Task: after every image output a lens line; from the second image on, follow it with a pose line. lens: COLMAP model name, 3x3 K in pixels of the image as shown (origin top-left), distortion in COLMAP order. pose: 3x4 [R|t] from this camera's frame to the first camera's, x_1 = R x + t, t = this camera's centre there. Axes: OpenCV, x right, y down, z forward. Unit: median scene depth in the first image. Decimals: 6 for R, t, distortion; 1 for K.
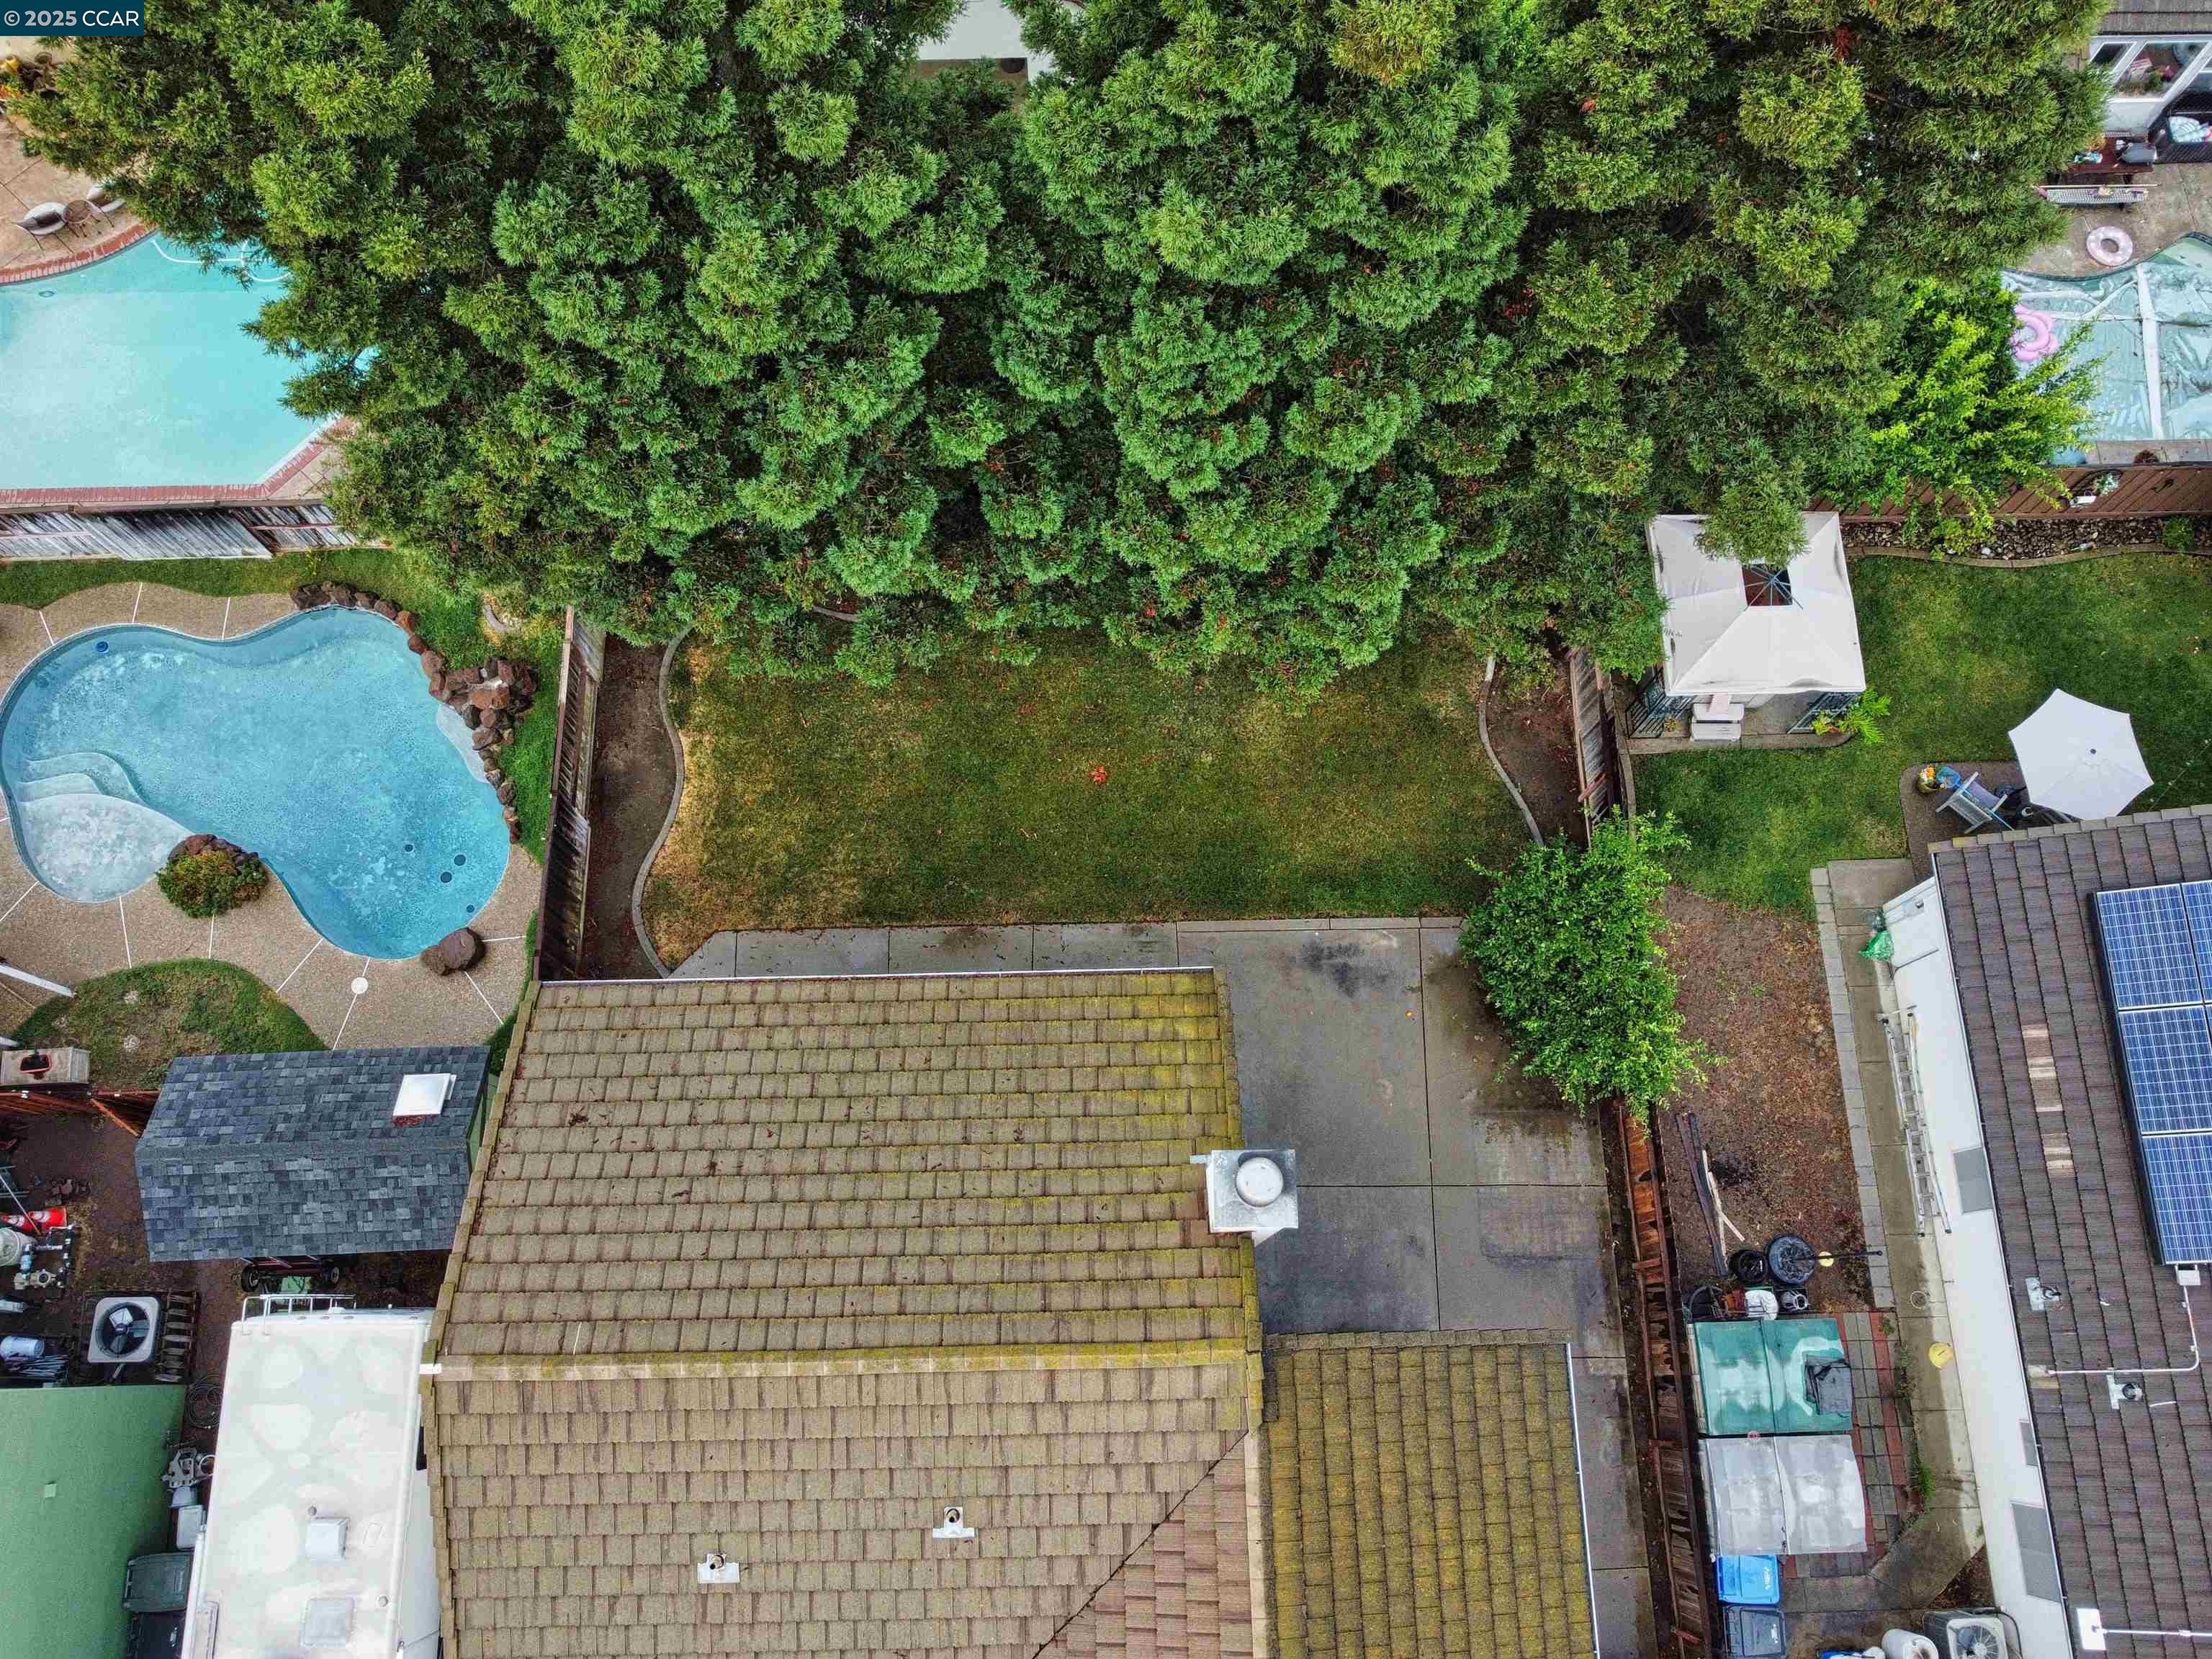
lens RADIAL K [[1673.0, 0, 1103.9], [0, 1673.0, 830.2], [0, 0, 1]] dist [-0.002635, -0.001348]
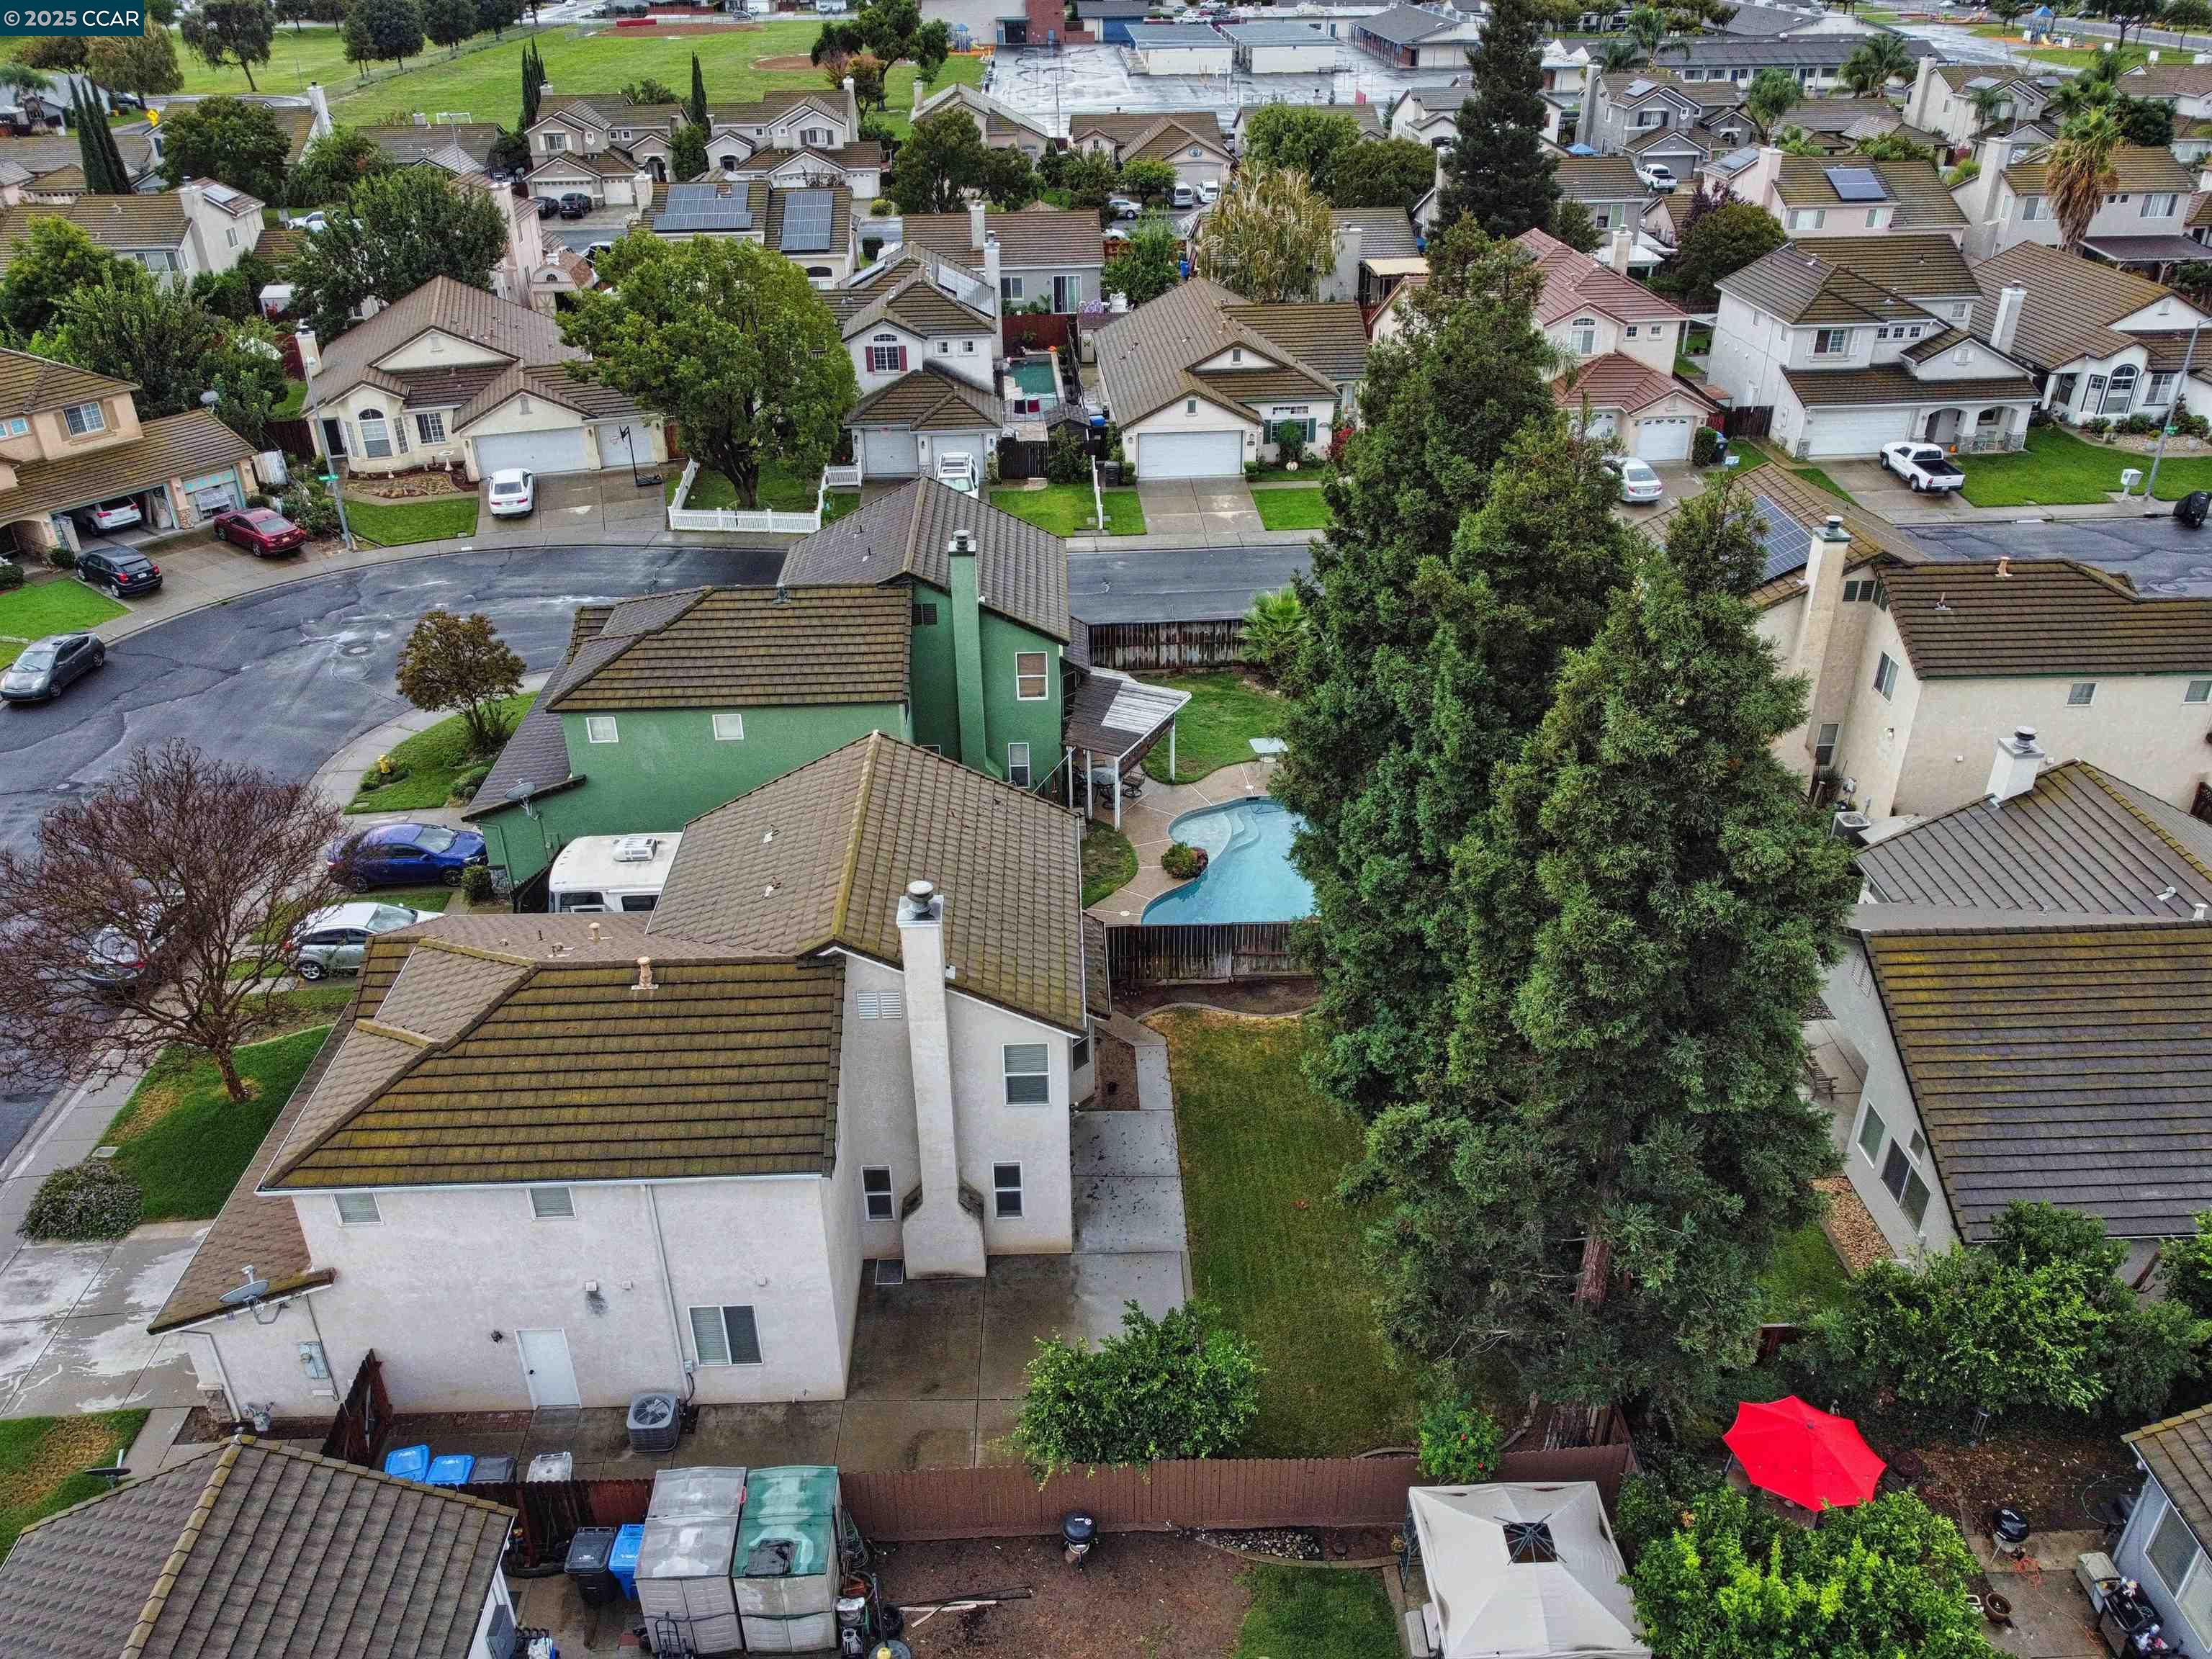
lens RADIAL K [[1673.0, 0, 1103.9], [0, 1673.0, 830.2], [0, 0, 1]] dist [-0.002635, -0.001348]
pose [[0.009906, 0.494933, -0.868875, 1.180024], [-0.951998, 0.270521, 0.143242, -0.182690], [0.305944, 0.825748, 0.473854, 0.116516]]
